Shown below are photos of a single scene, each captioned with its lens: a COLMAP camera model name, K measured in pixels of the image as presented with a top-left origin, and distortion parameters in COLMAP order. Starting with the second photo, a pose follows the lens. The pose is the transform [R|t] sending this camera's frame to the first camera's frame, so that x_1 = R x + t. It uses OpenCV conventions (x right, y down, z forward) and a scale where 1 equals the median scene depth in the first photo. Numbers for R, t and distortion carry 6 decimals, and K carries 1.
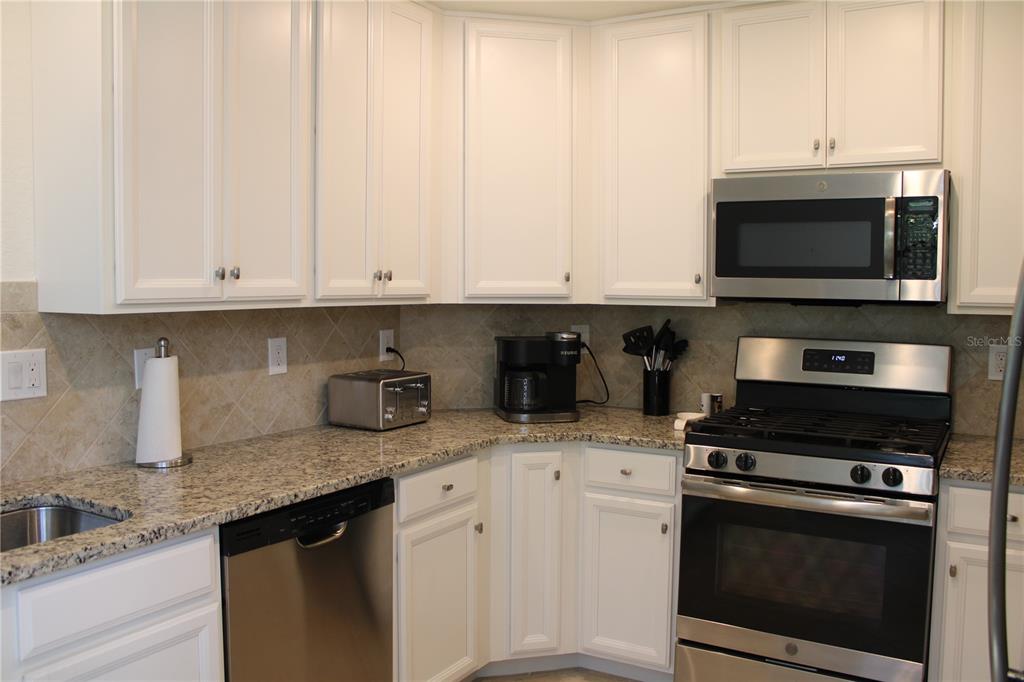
lens RADIAL K [[858.7, 0, 514.2], [0, 858.7, 335.4], [0, 0, 1]] dist [-0.162092, 0.142889]
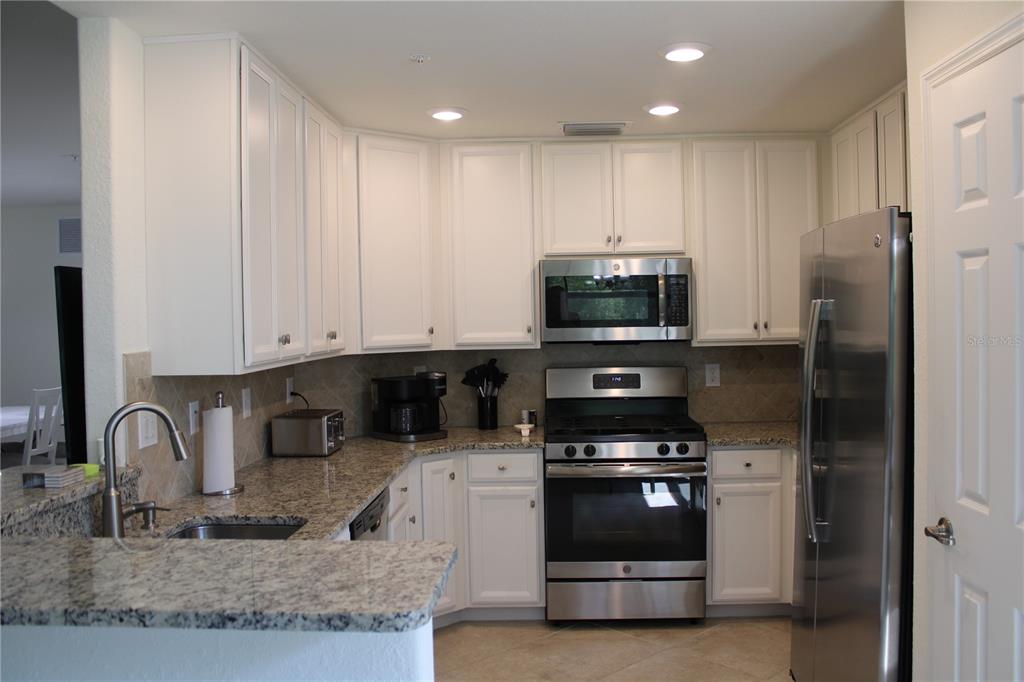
lens RADIAL K [[858.7, 0, 513.2], [0, 858.7, 340.8], [0, 0, 1]] dist [-0.162092, 0.142889]
pose [[0.882273, -0.036839, 0.469294, -0.500601], [0.053232, 0.998346, -0.021708, -0.018046], [-0.467718, 0.044134, 0.882775, -0.264419]]
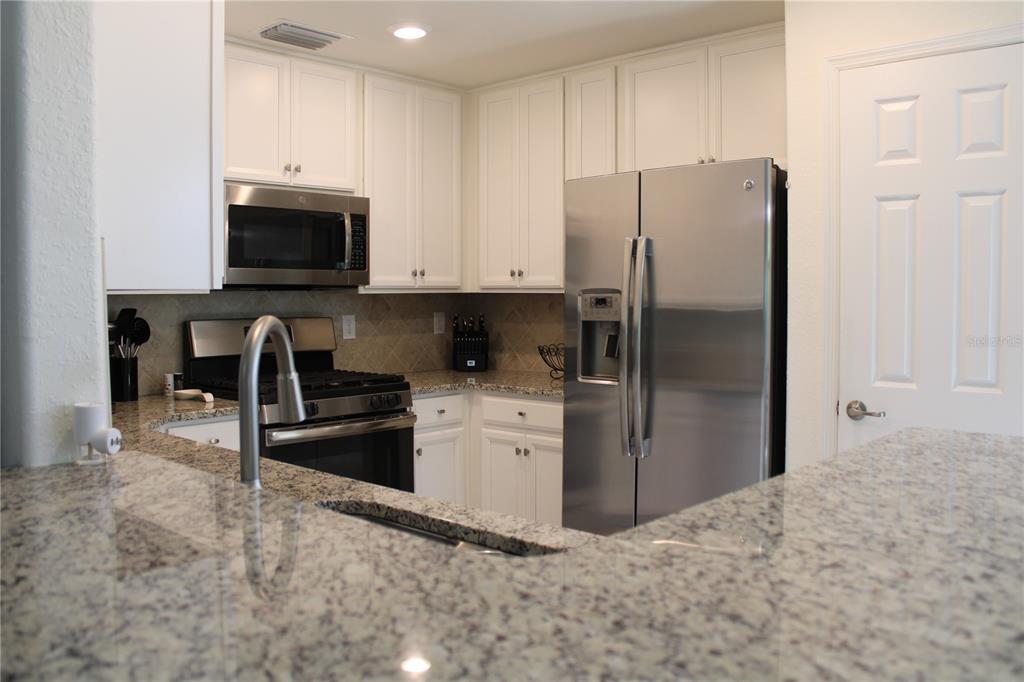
lens RADIAL K [[858.7, 0, 510.2], [0, 858.7, 341.9], [0, 0, 1]] dist [-0.162092, 0.142889]
pose [[0.204197, -0.061306, 0.977008, -0.835700], [0.063308, 0.996775, 0.049315, 0.001394], [-0.976881, 0.051783, 0.207419, 0.381289]]
